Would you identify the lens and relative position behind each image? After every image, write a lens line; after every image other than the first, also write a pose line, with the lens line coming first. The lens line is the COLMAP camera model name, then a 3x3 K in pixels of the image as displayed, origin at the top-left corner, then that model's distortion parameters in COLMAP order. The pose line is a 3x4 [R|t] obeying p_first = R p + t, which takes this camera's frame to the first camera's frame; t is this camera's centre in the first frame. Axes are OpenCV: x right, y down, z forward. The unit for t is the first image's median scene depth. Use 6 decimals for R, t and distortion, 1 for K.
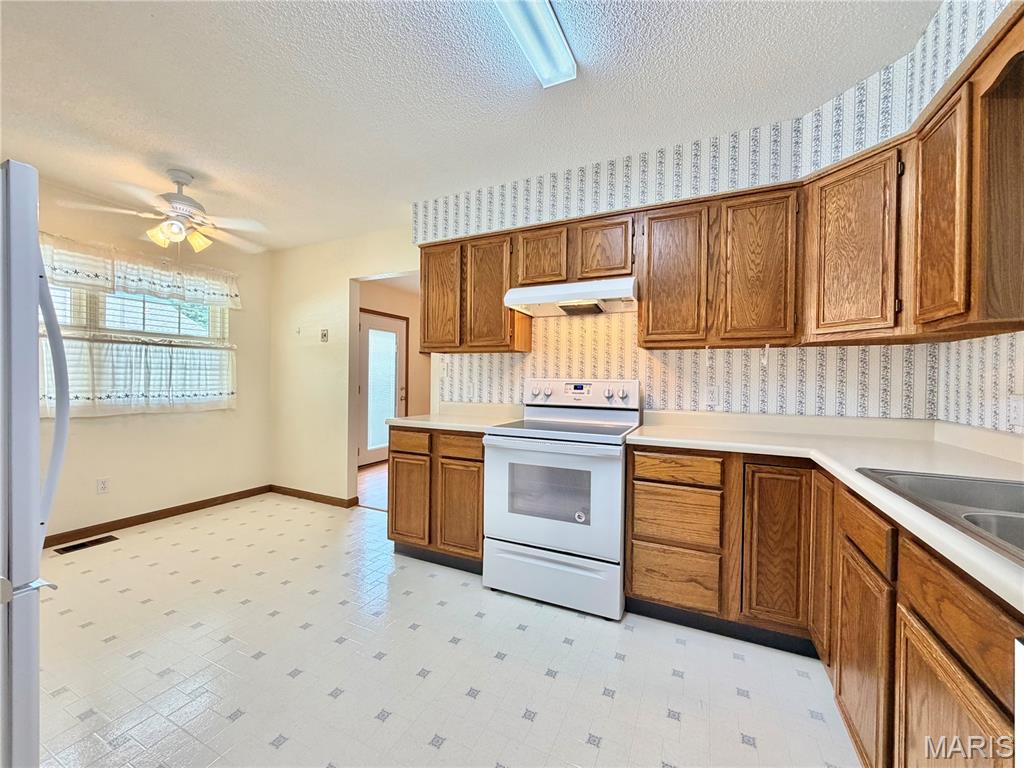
lens RADIAL K [[408.4, 0, 508.7], [0, 408.4, 383.8], [0, 0, 1]] dist [-0.001094, 0.000138]
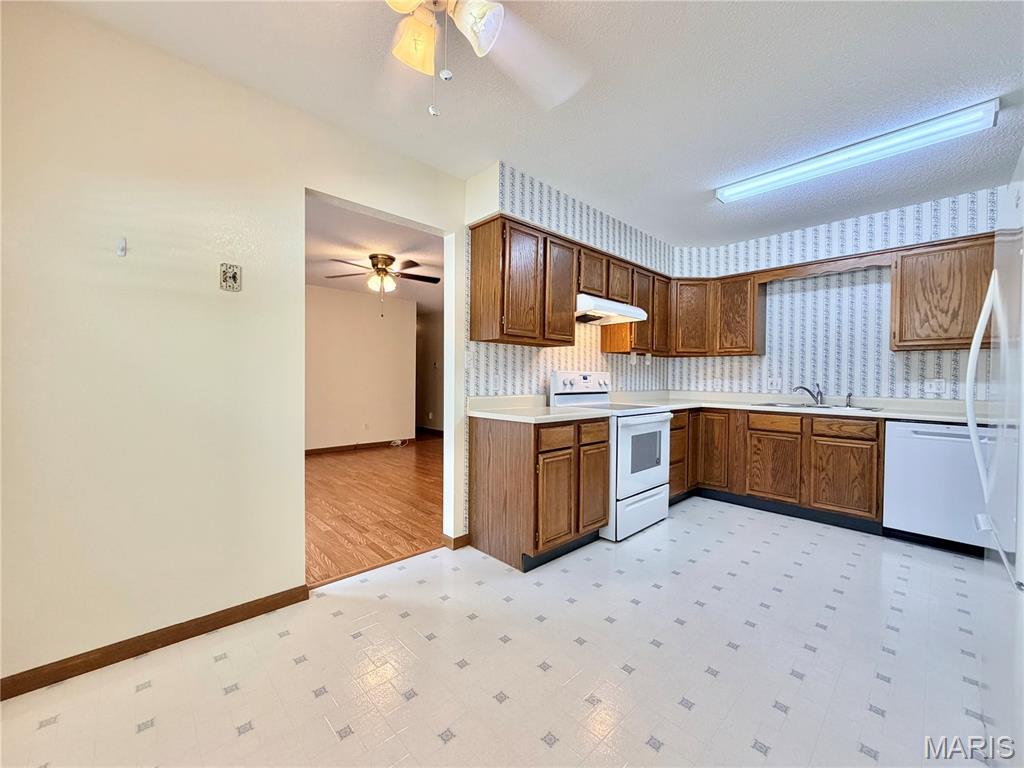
lens RADIAL K [[408.4, 0, 508.7], [0, 408.4, 383.8], [0, 0, 1]] dist [-0.001094, 0.000138]
pose [[0.359998, -0.021692, 0.932701, -0.987462], [0.006010, 0.999763, 0.020932, -0.001162], [-0.932934, -0.001931, 0.360043, 0.658115]]
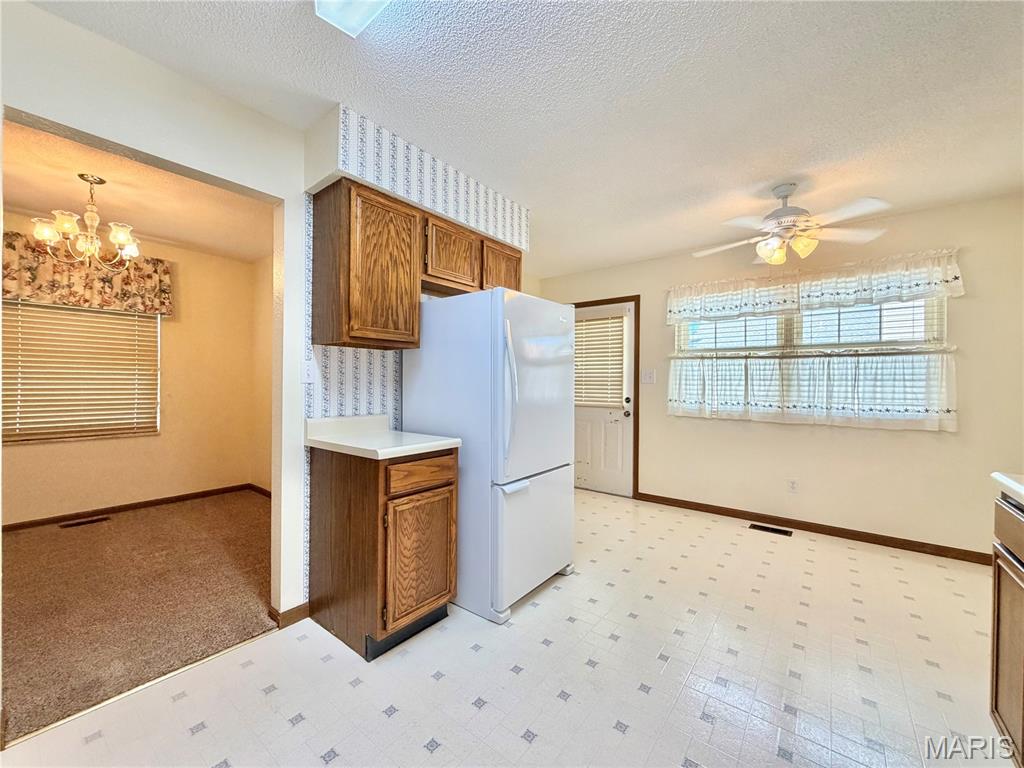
lens RADIAL K [[408.4, 0, 508.7], [0, 408.4, 383.8], [0, 0, 1]] dist [-0.001094, 0.000138]
pose [[-0.222664, -0.014307, -0.974790, 0.275075], [-0.022586, 0.999700, -0.009514, -0.002023], [0.974634, 0.019898, -0.222920, 0.476121]]
